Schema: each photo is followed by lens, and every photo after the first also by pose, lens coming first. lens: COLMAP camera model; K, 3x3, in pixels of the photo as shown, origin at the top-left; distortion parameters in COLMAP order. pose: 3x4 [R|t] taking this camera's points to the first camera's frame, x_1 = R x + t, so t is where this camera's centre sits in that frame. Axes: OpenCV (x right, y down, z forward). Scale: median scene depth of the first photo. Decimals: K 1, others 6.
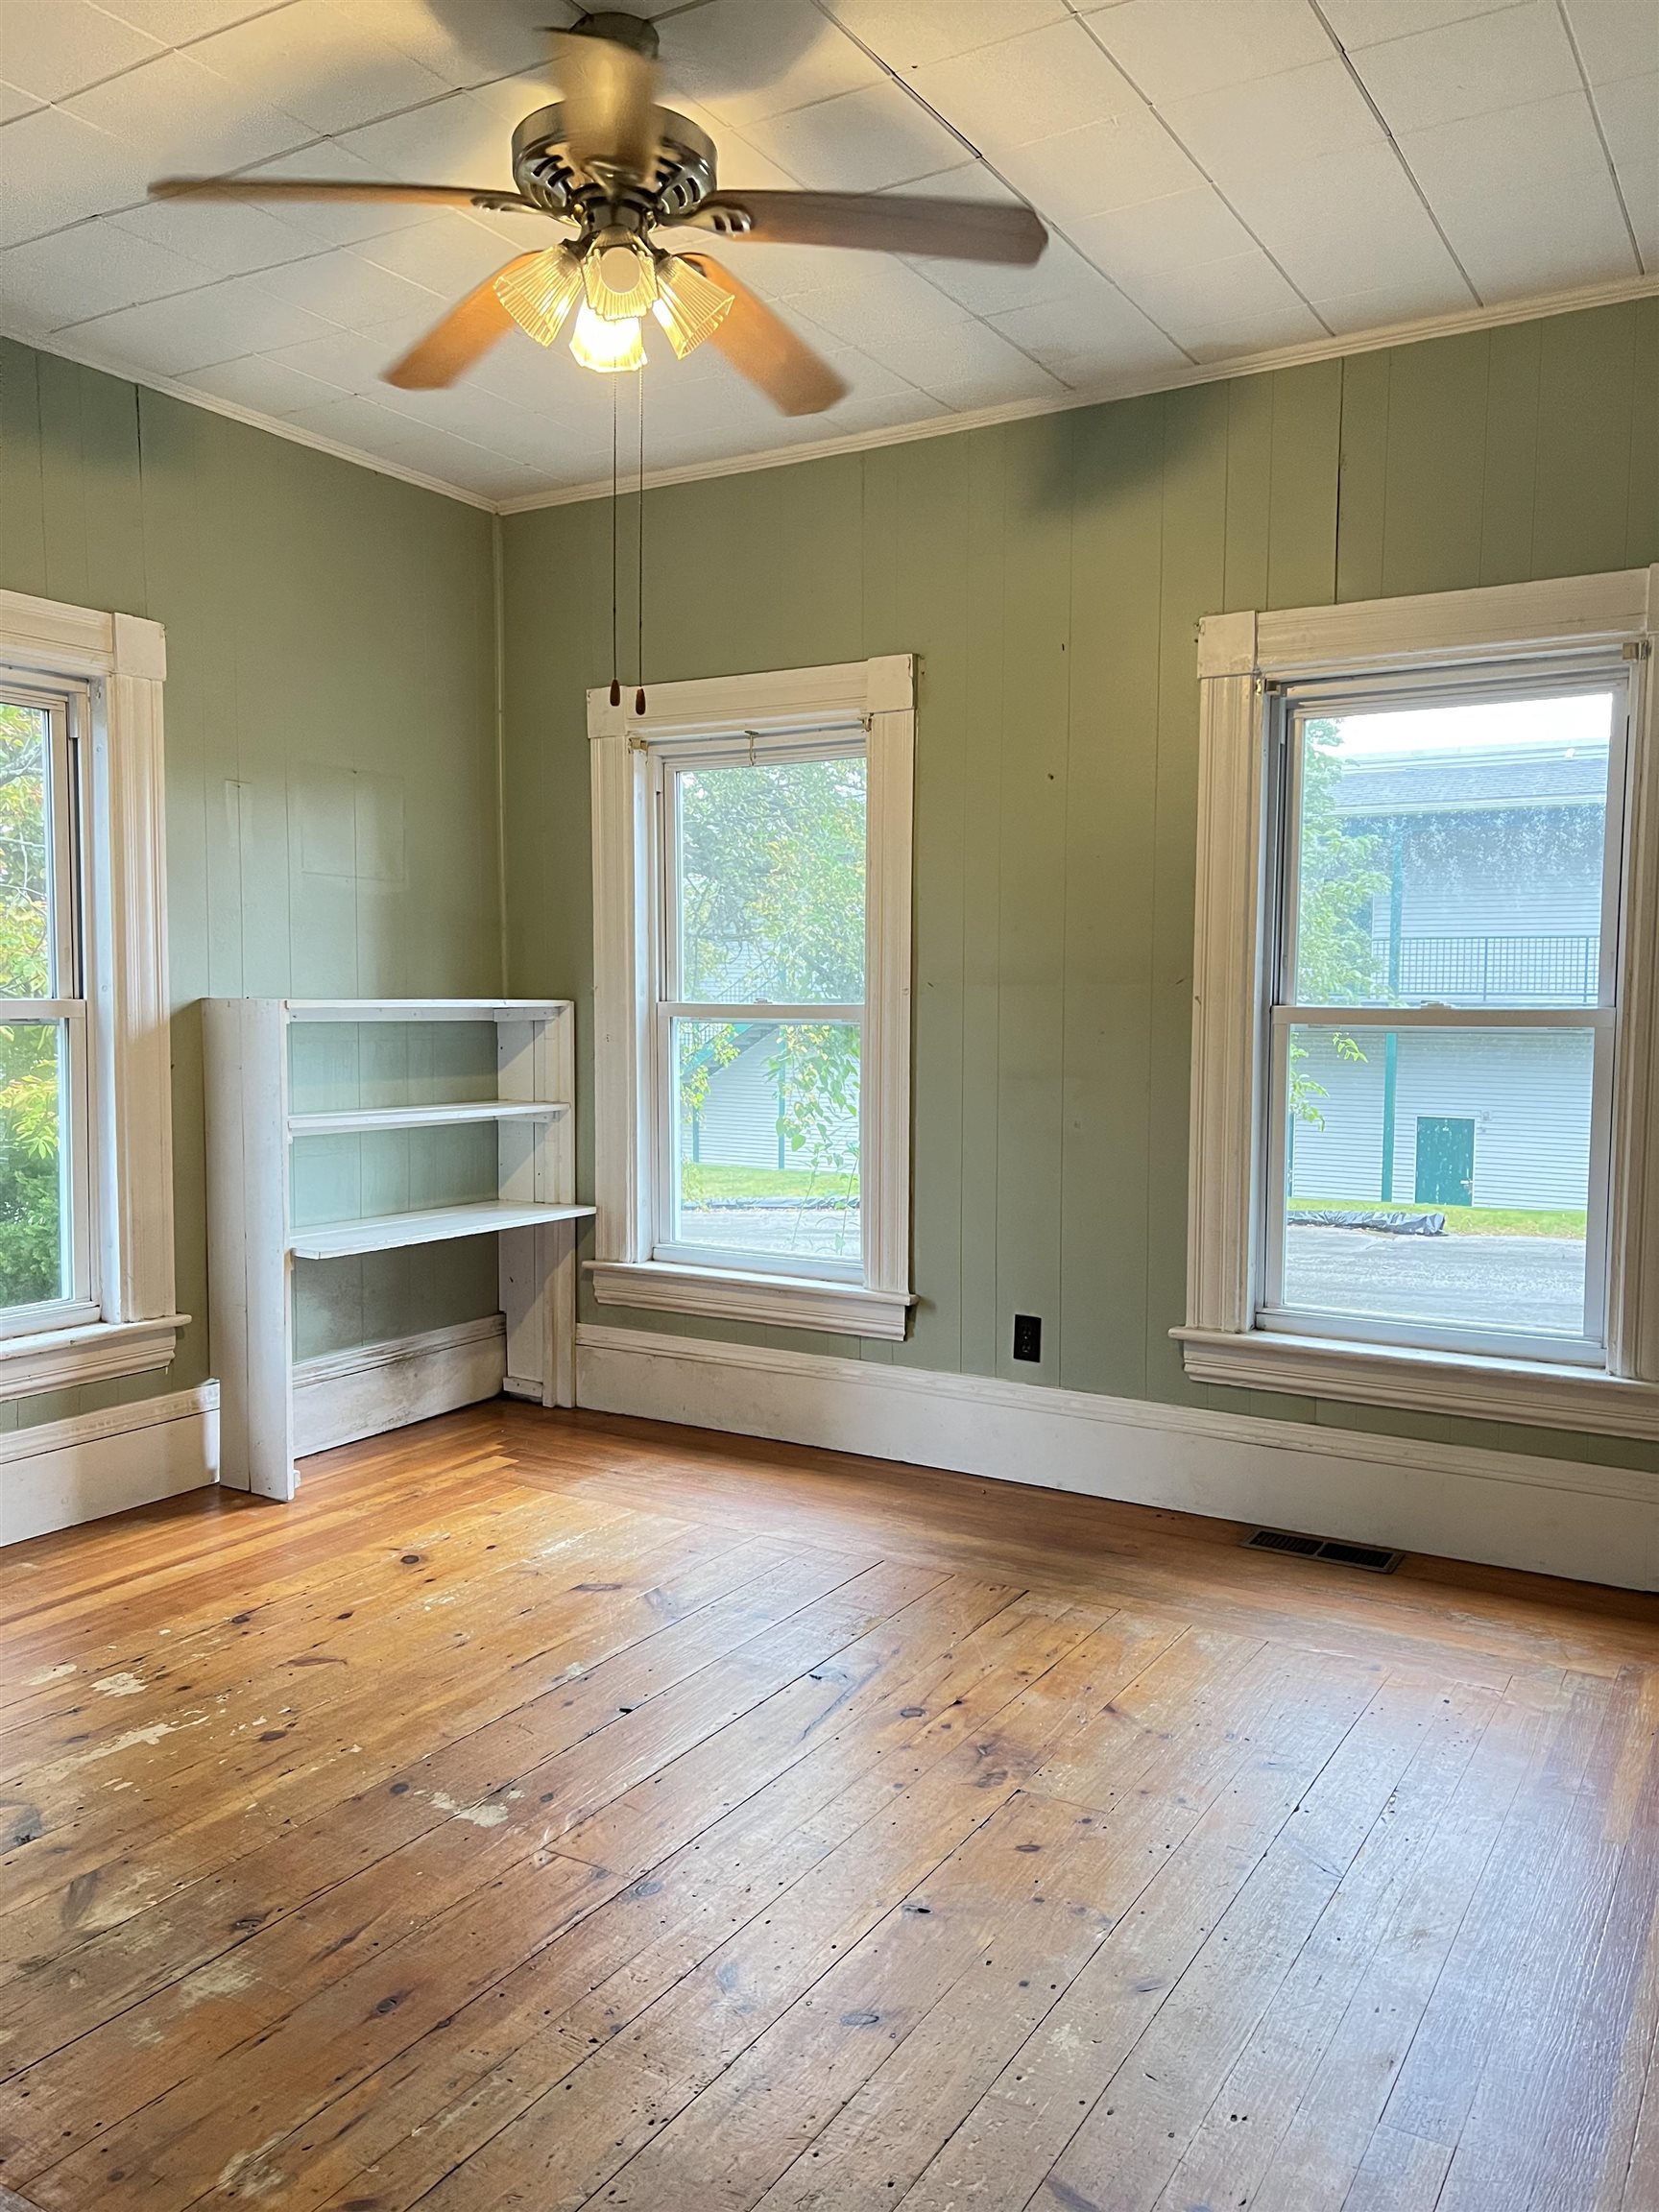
lens RADIAL K [[1656.9, 0, 821.0], [0, 1656.9, 1089.0], [0, 0, 1]] dist [0.062982, -0.062905]
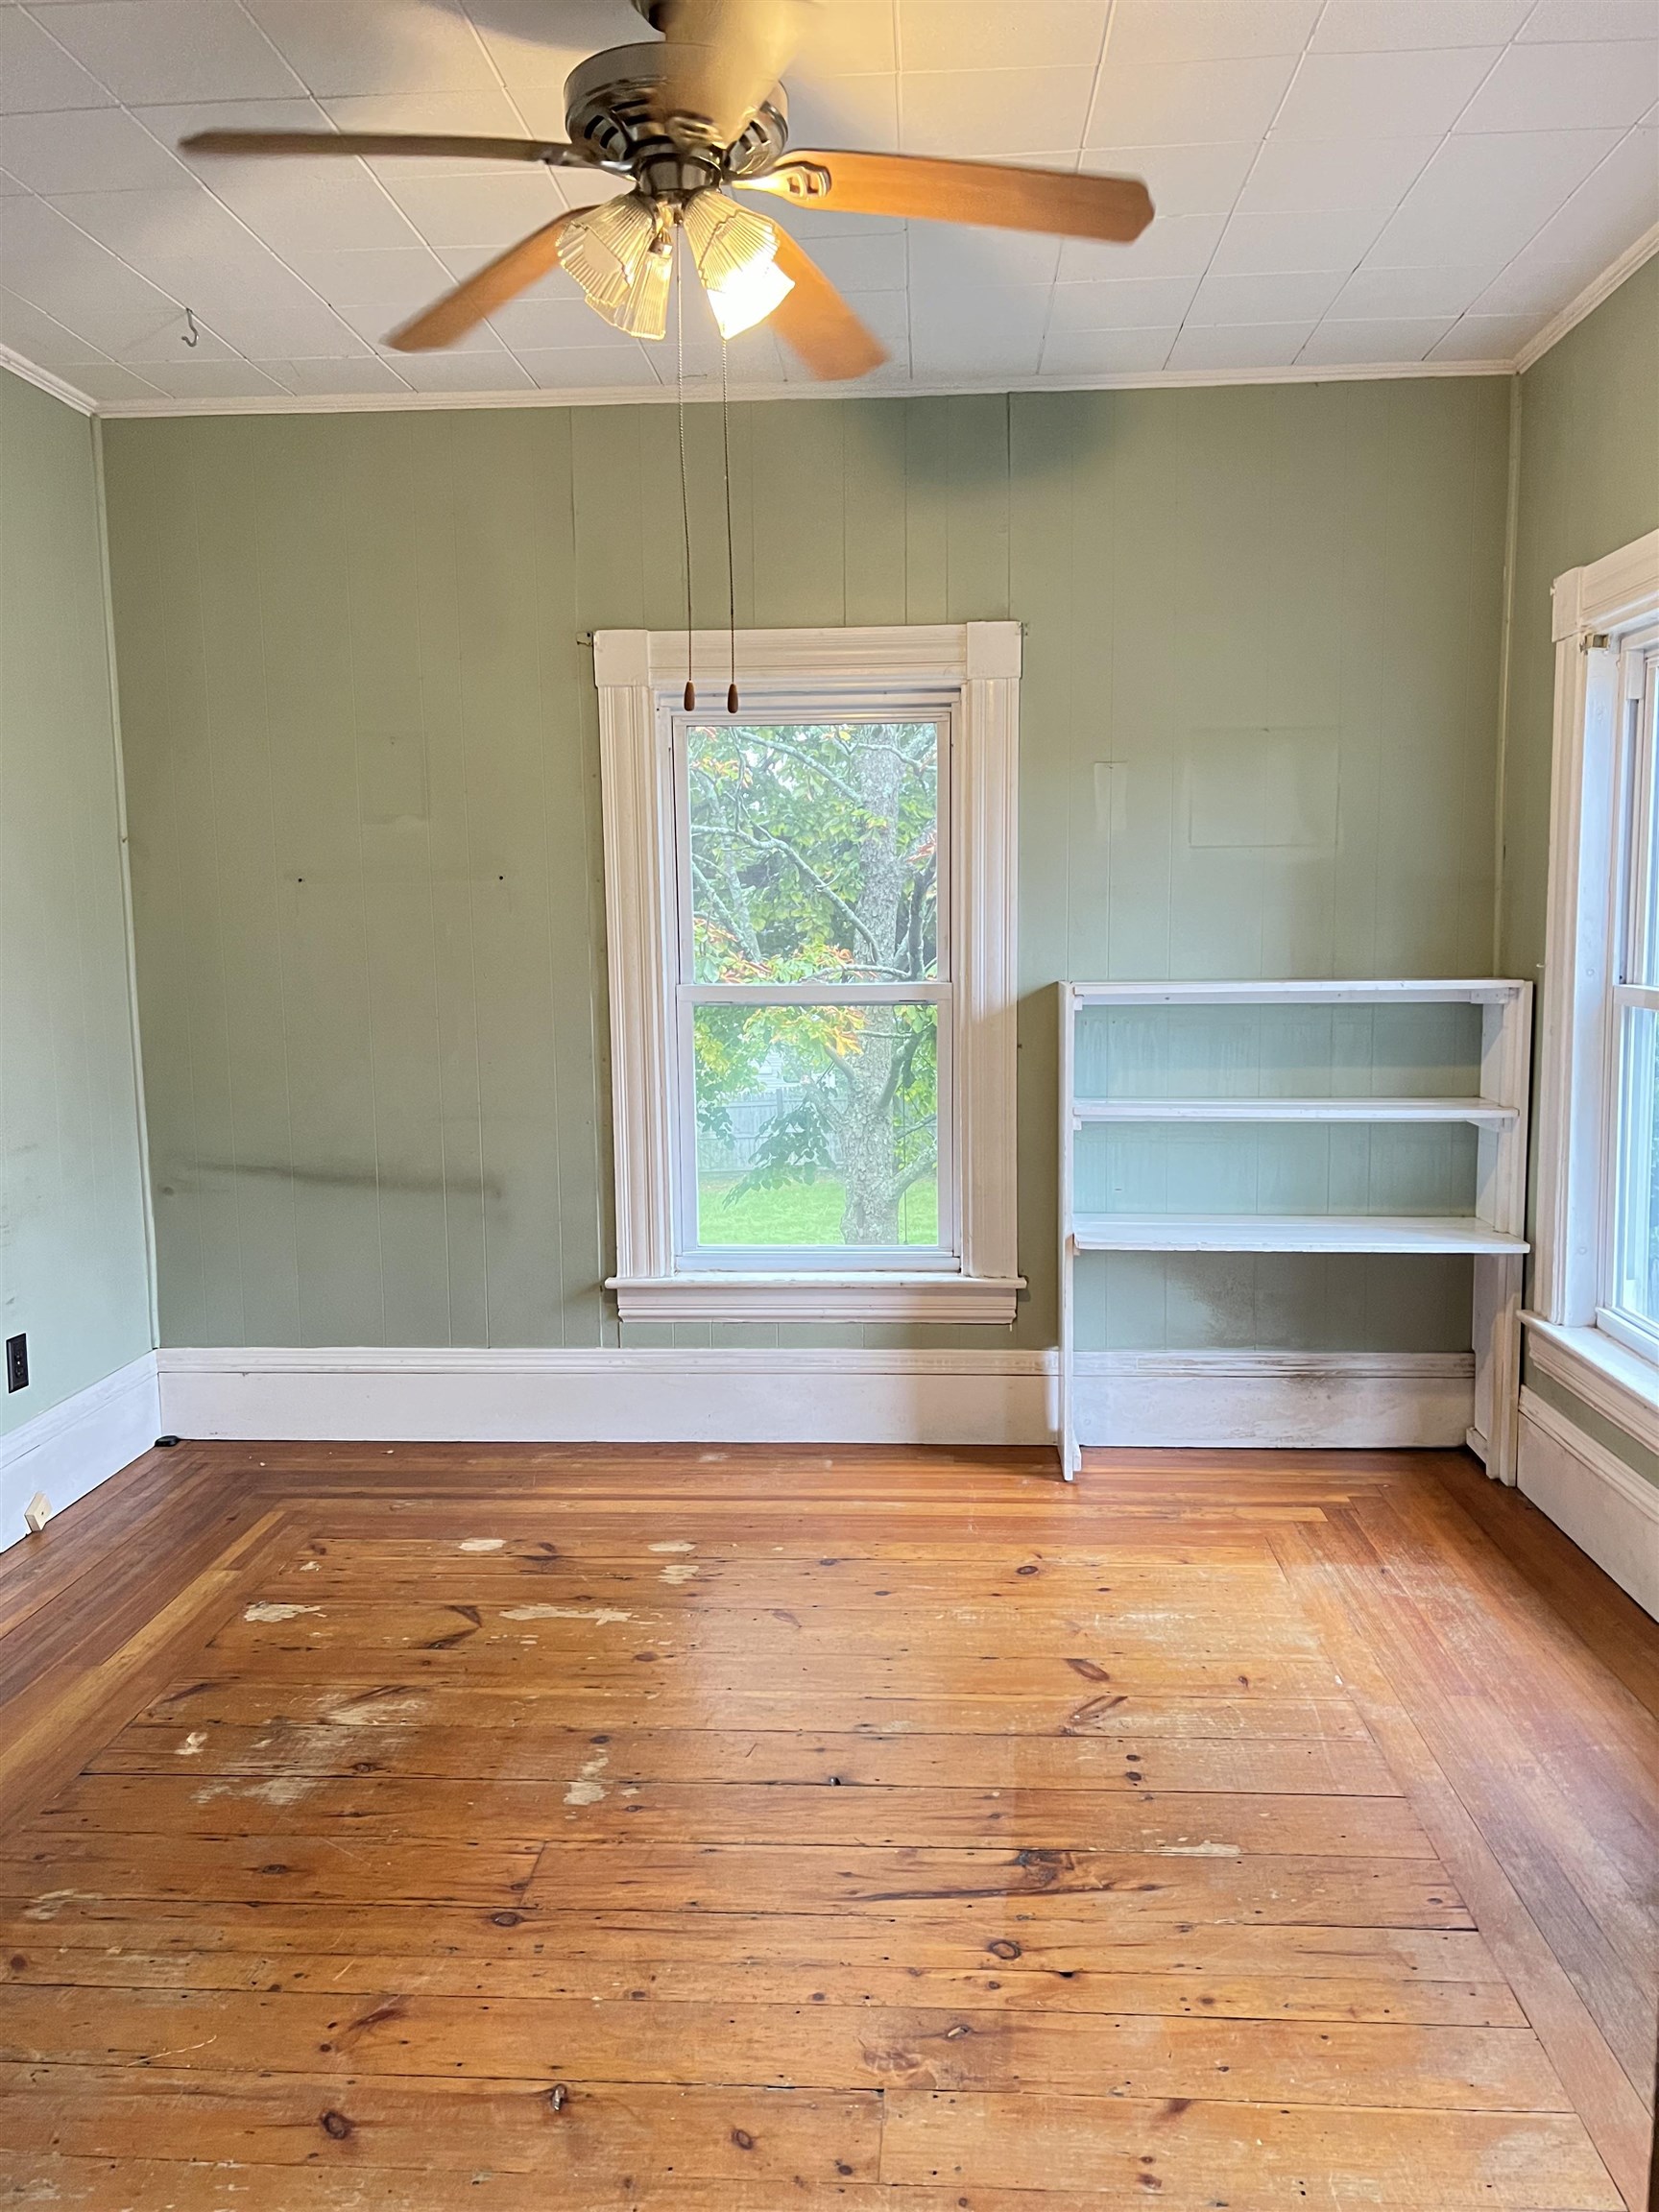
lens RADIAL K [[1656.9, 0, 840.2], [0, 1656.9, 1092.0], [0, 0, 1]] dist [0.062982, -0.062905]
pose [[0.473545, 0.083037, -0.876847, 0.472351], [-0.037599, 0.996544, 0.074066, -0.056628], [0.879967, -0.002105, 0.475030, 0.395566]]
